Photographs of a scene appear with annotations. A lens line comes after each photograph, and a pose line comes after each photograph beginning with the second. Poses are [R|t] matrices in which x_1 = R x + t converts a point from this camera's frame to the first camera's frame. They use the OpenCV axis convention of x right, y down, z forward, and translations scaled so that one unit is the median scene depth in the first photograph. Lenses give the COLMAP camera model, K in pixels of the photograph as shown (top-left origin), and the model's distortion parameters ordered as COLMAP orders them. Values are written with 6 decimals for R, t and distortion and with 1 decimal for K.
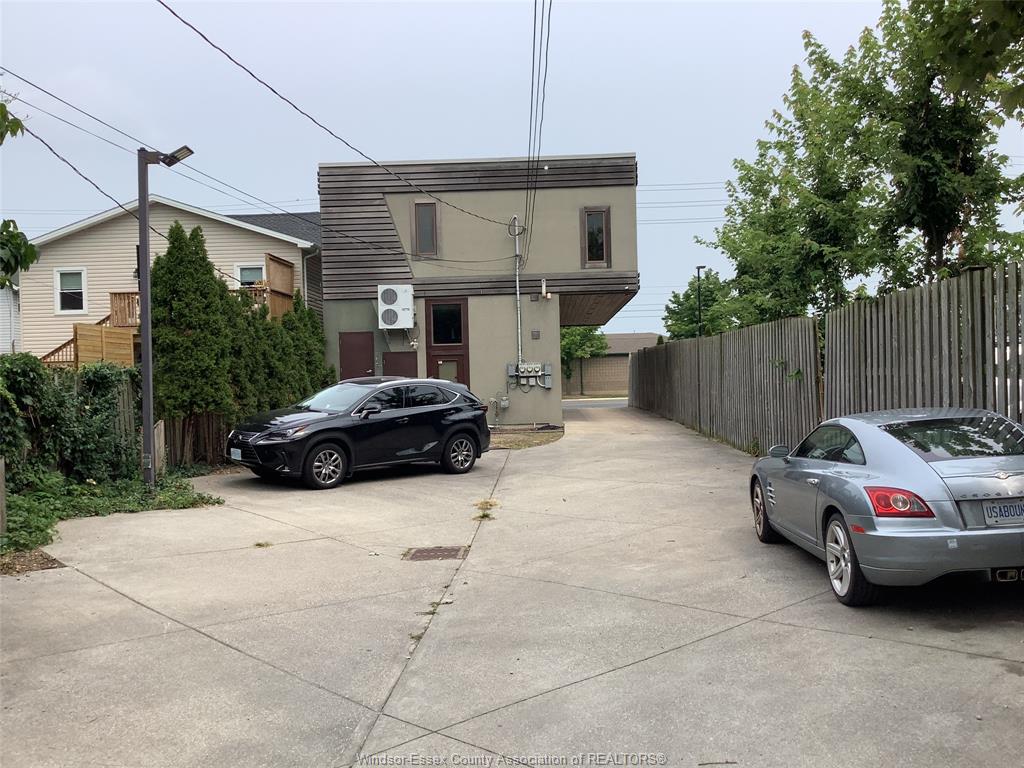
lens RADIAL K [[909.7, 0, 517.1], [0, 909.7, 385.2], [0, 0, 1]] dist [0.126345, -0.247003]
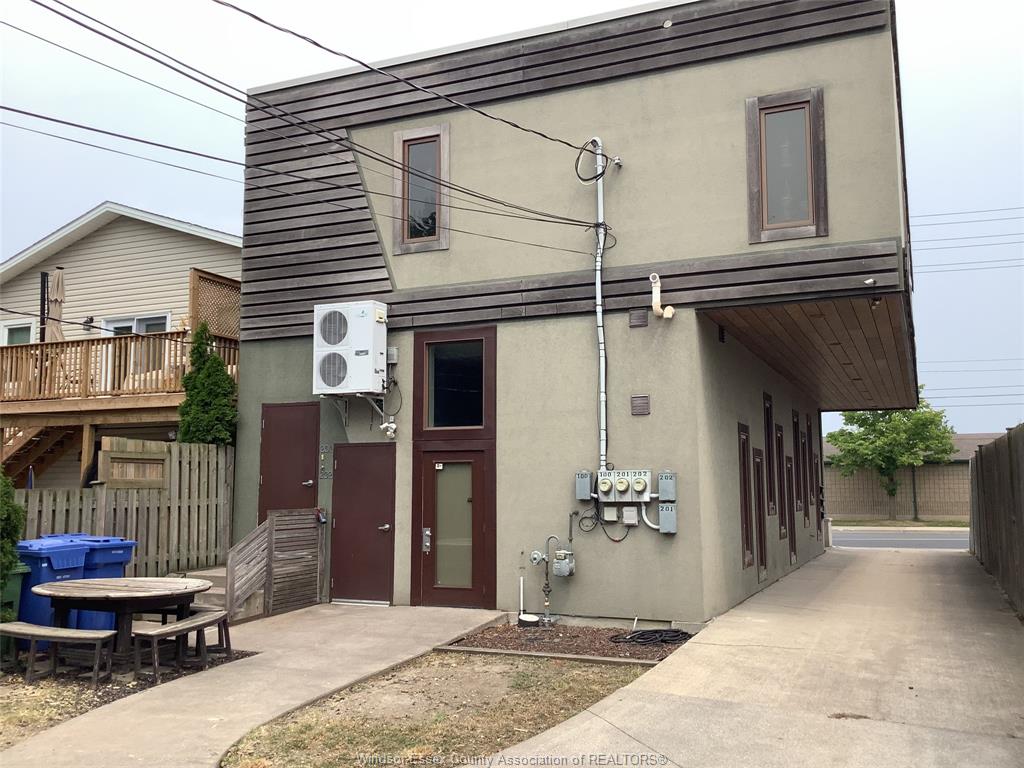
lens RADIAL K [[909.7, 0, 517.1], [0, 909.7, 385.2], [0, 0, 1]] dist [0.126345, -0.247003]
pose [[0.928999, -0.015925, -0.369740, 0.124802], [-0.026257, 0.993720, -0.108773, -0.016734], [0.369150, 0.110758, 0.922746, 0.585667]]
